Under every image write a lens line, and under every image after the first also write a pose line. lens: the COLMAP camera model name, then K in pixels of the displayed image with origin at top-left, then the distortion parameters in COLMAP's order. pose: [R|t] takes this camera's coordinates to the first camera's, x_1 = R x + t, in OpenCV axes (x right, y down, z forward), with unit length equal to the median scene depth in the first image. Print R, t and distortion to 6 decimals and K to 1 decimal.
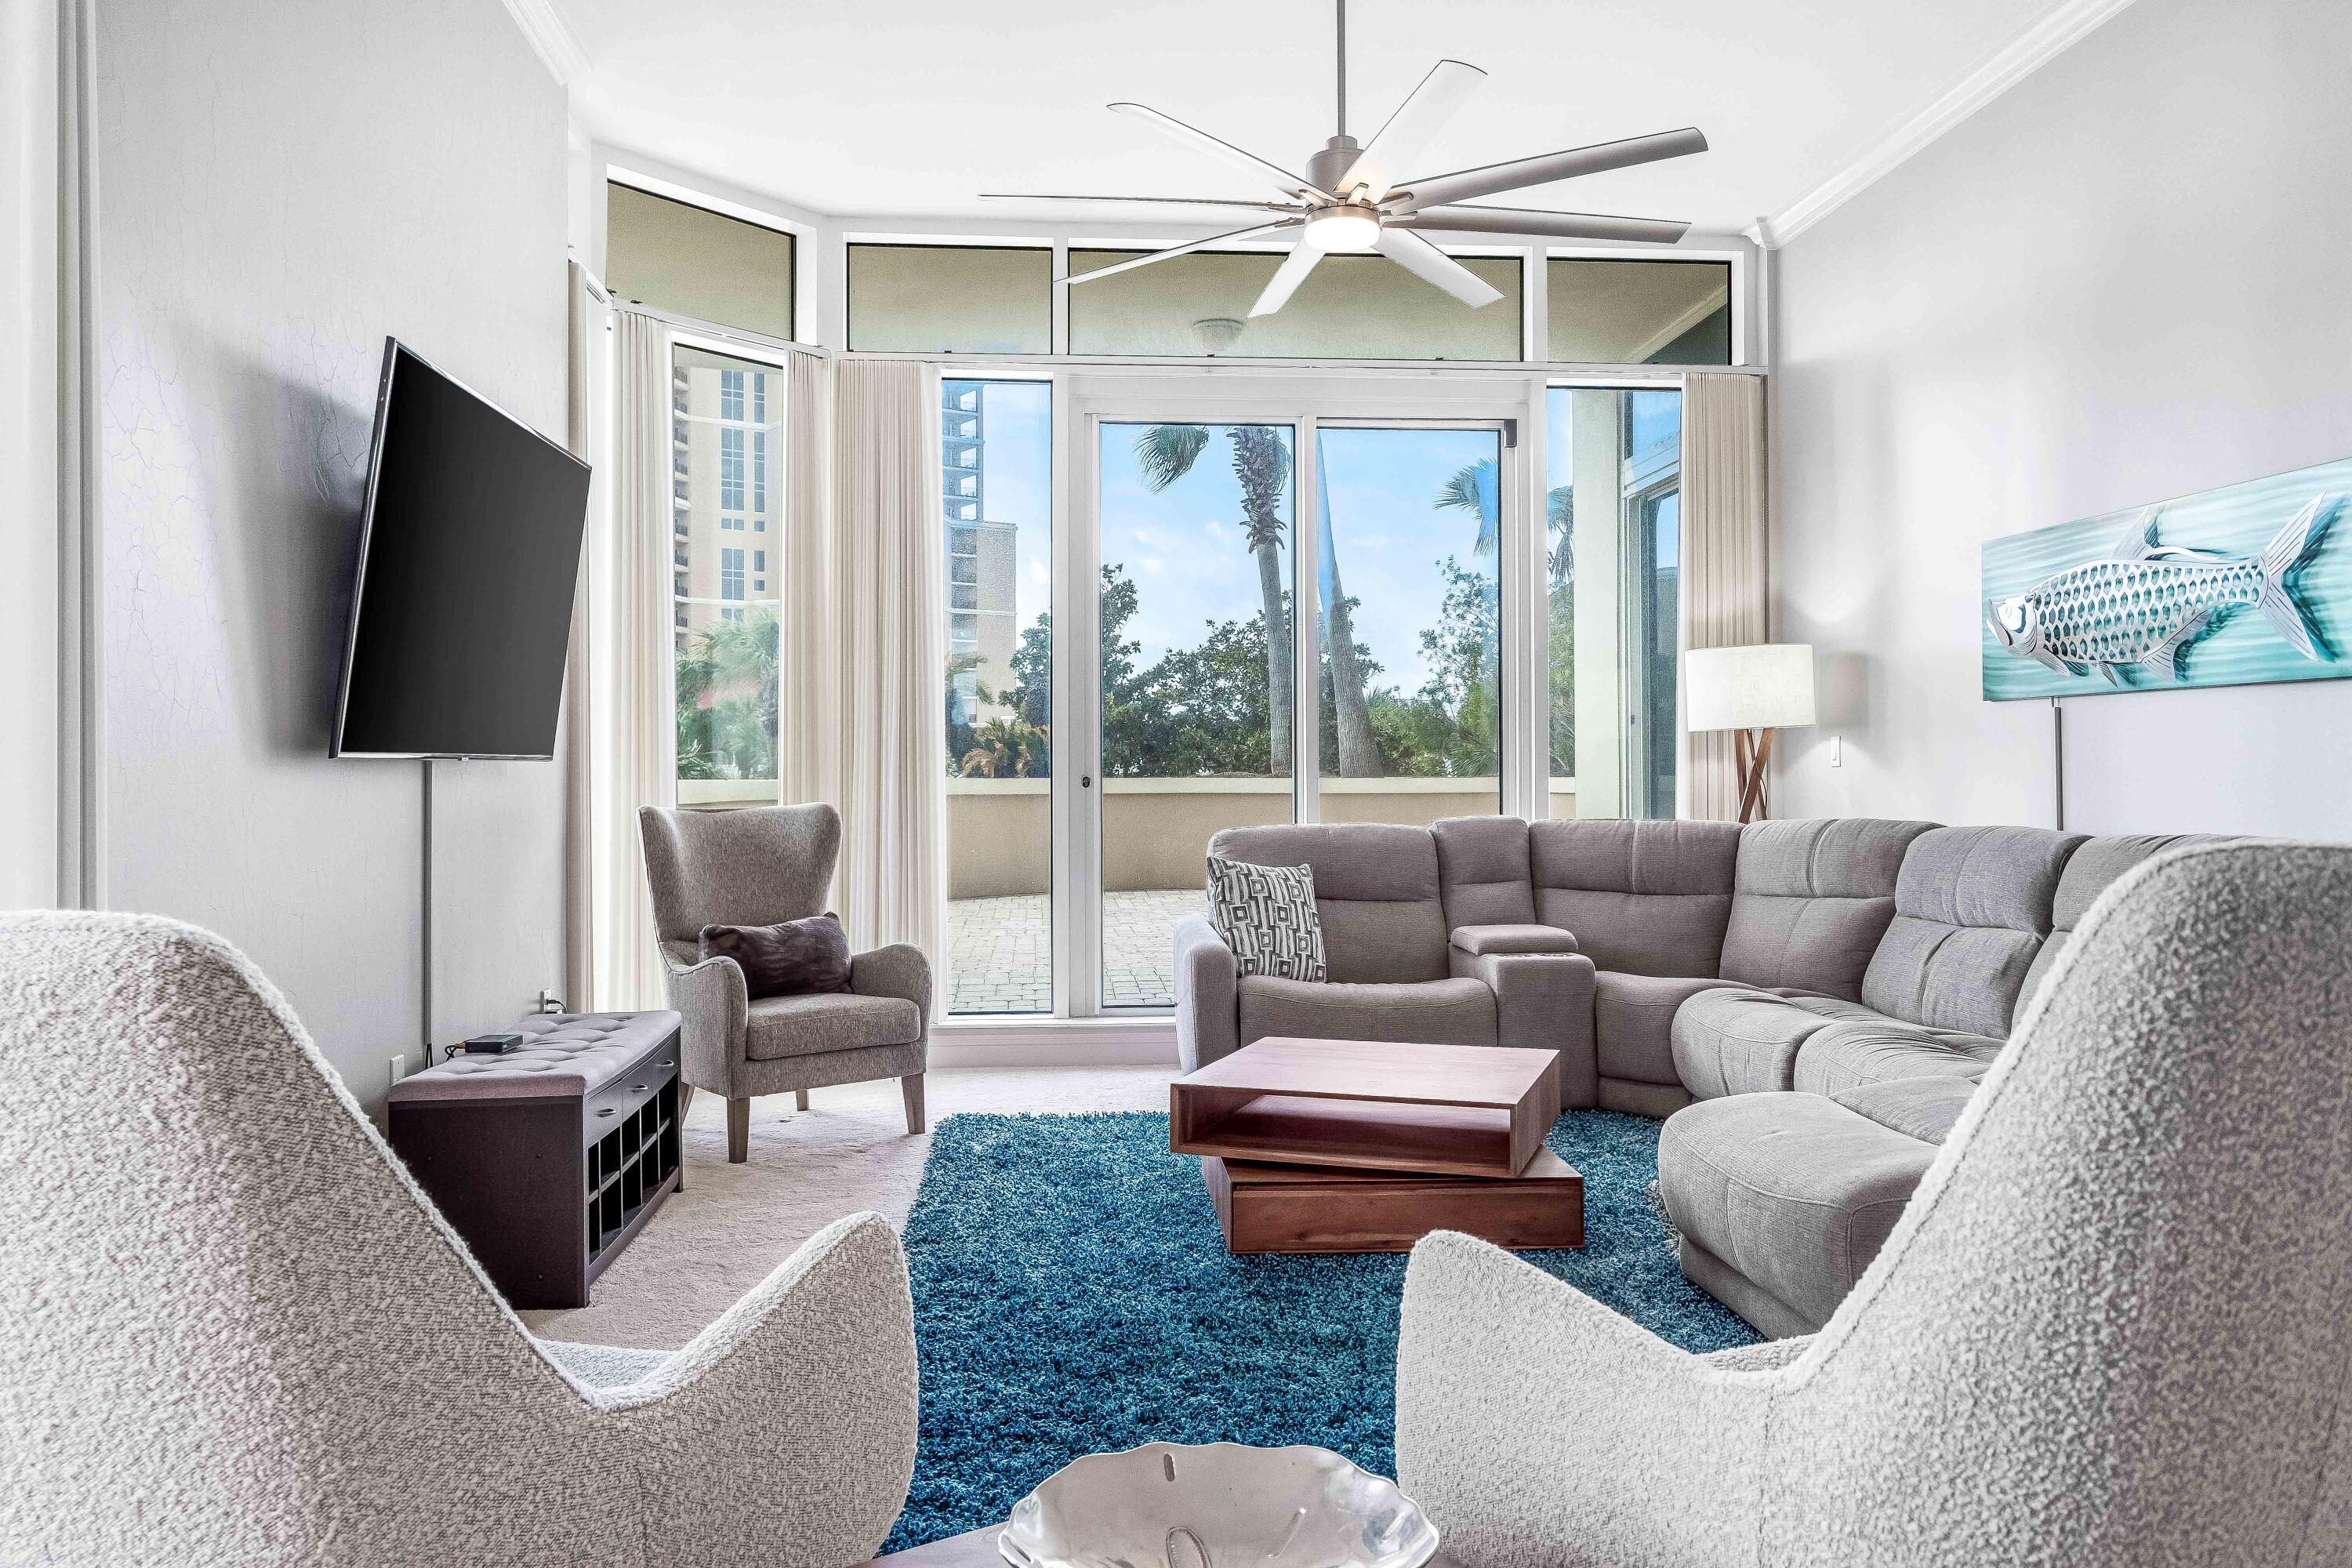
lens RADIAL K [[1723.7, 0, 1177.8], [0, 1723.7, 767.7], [0, 0, 1]] dist [0.012351, 0.003923]
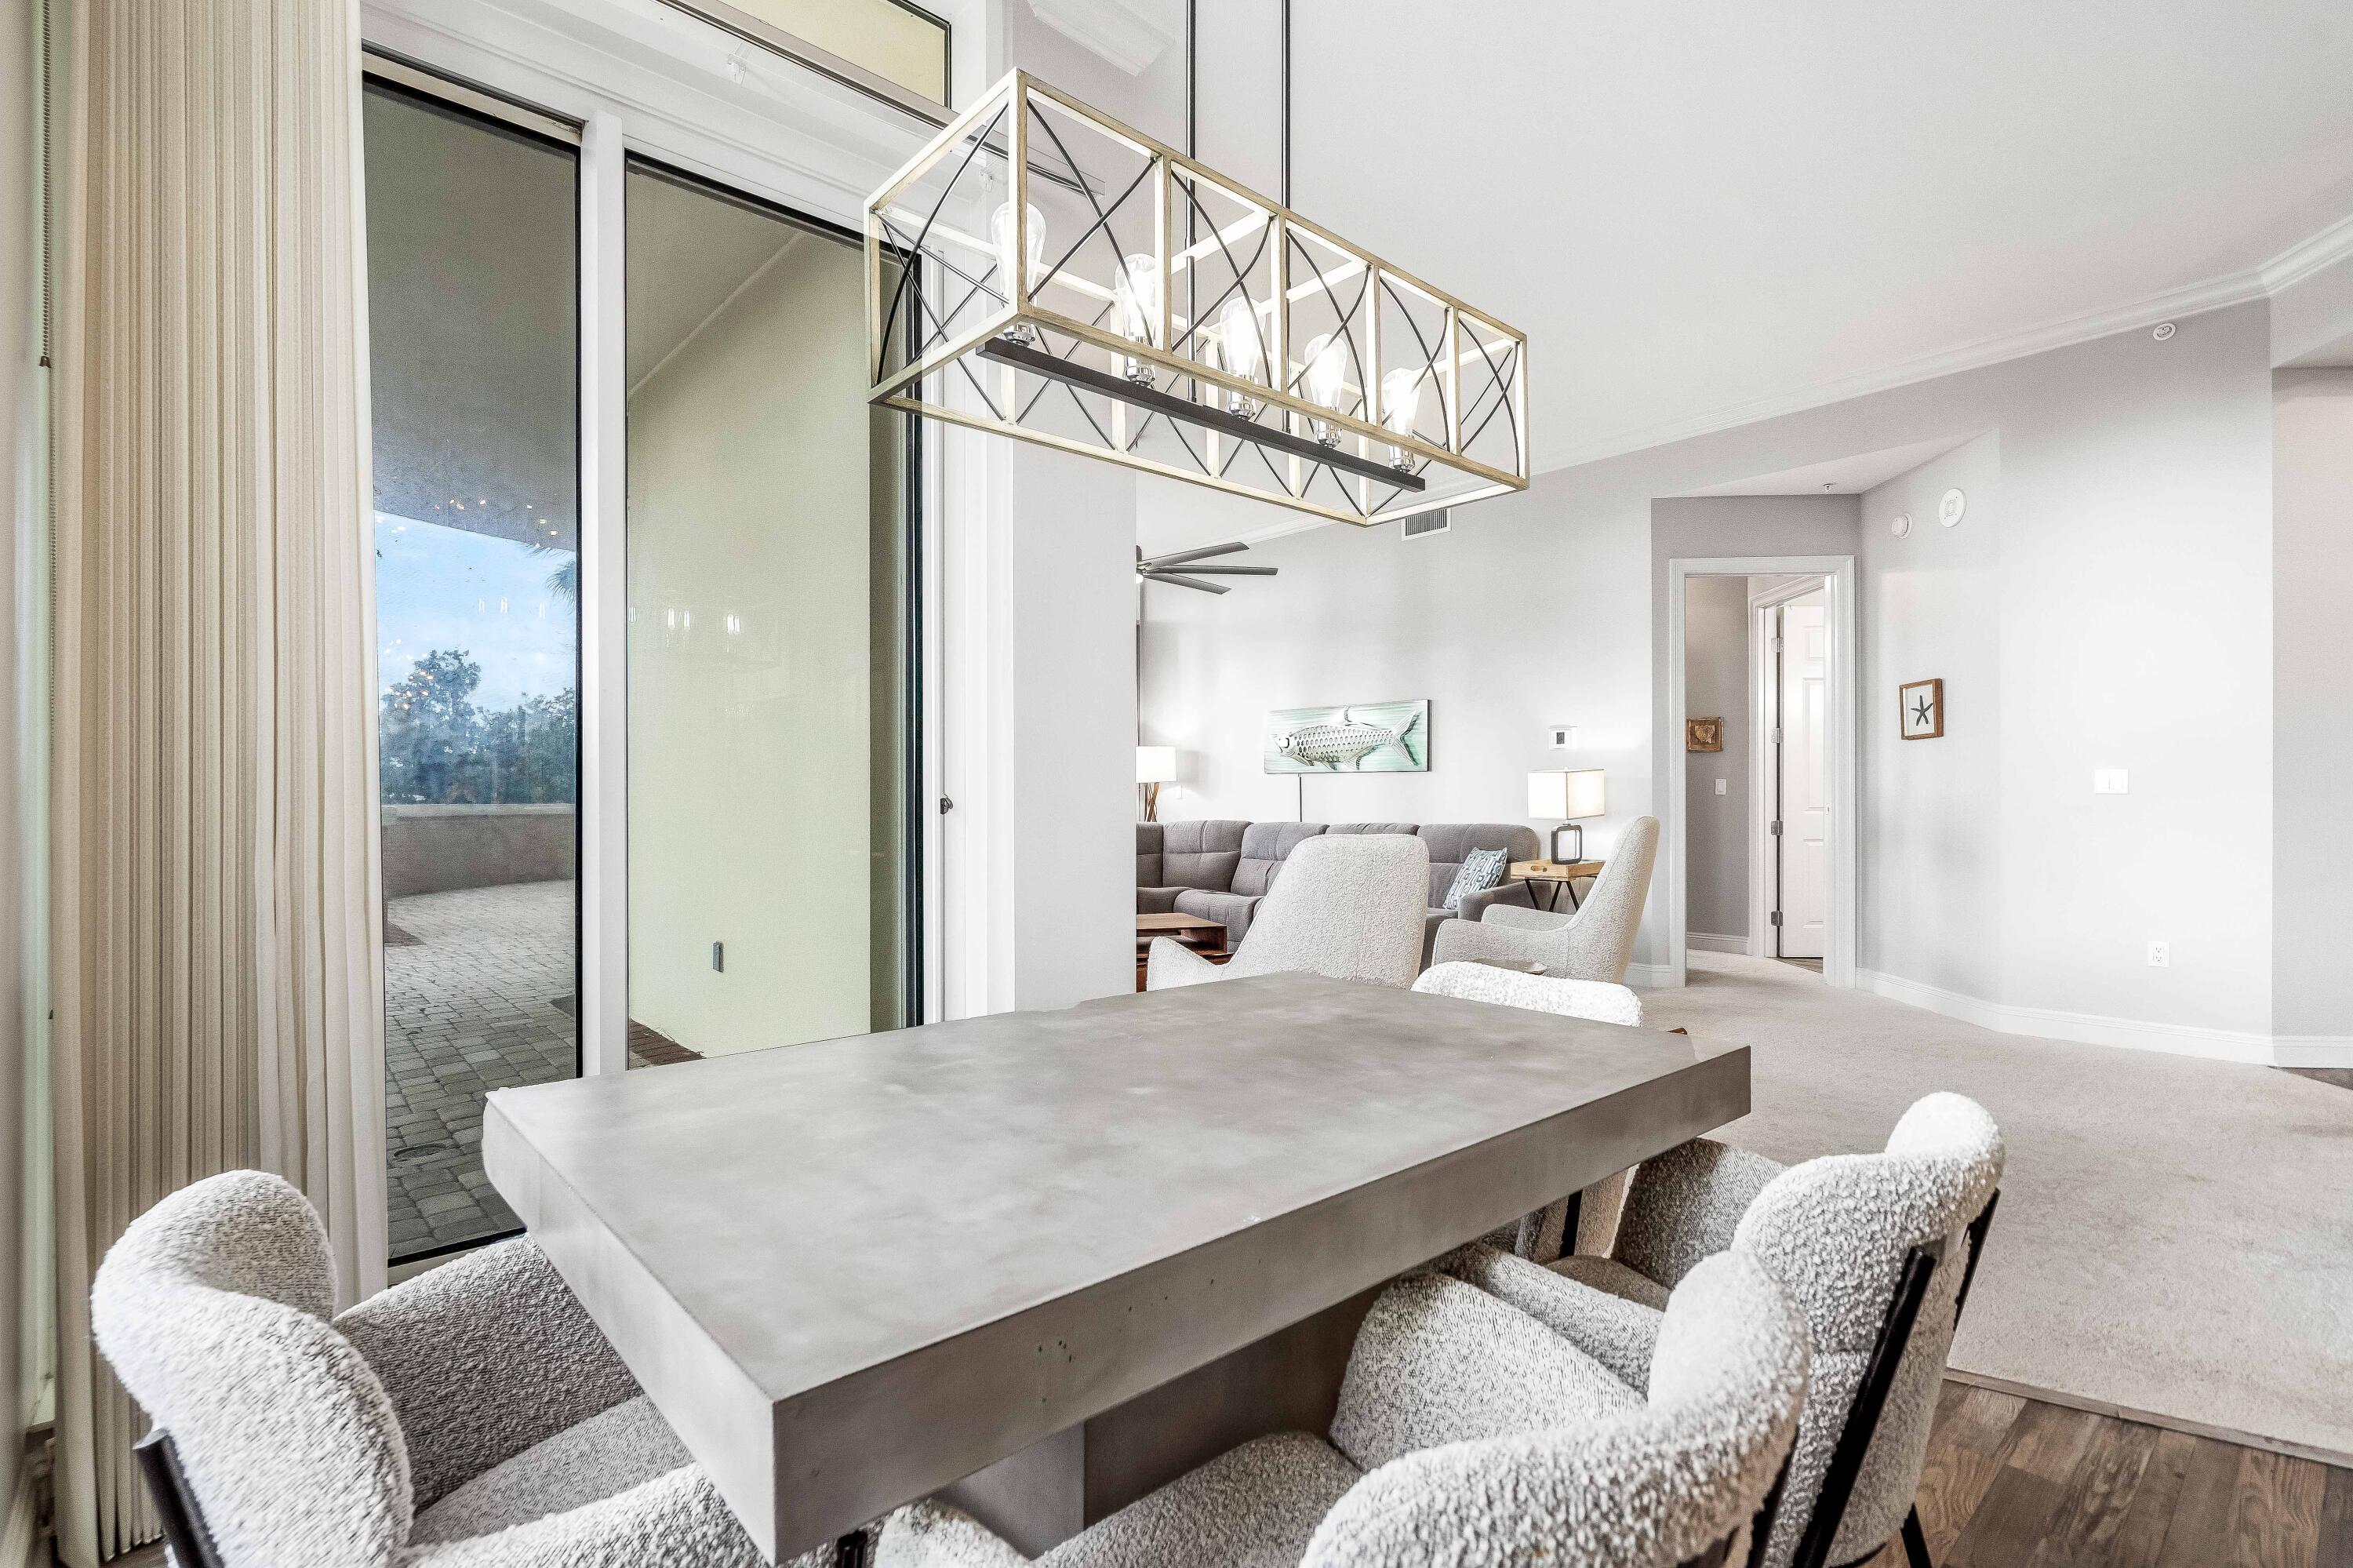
lens RADIAL K [[1097.1, 0, 1118.2], [0, 1097.1, 805.8], [0, 0, 1]] dist [-0.000452, 0.002033]
pose [[0.824501, -0.003152, 0.565852, -0.600215], [-0.002032, 0.999962, 0.008532, -0.003895], [-0.565857, -0.008185, 0.824463, -0.206785]]
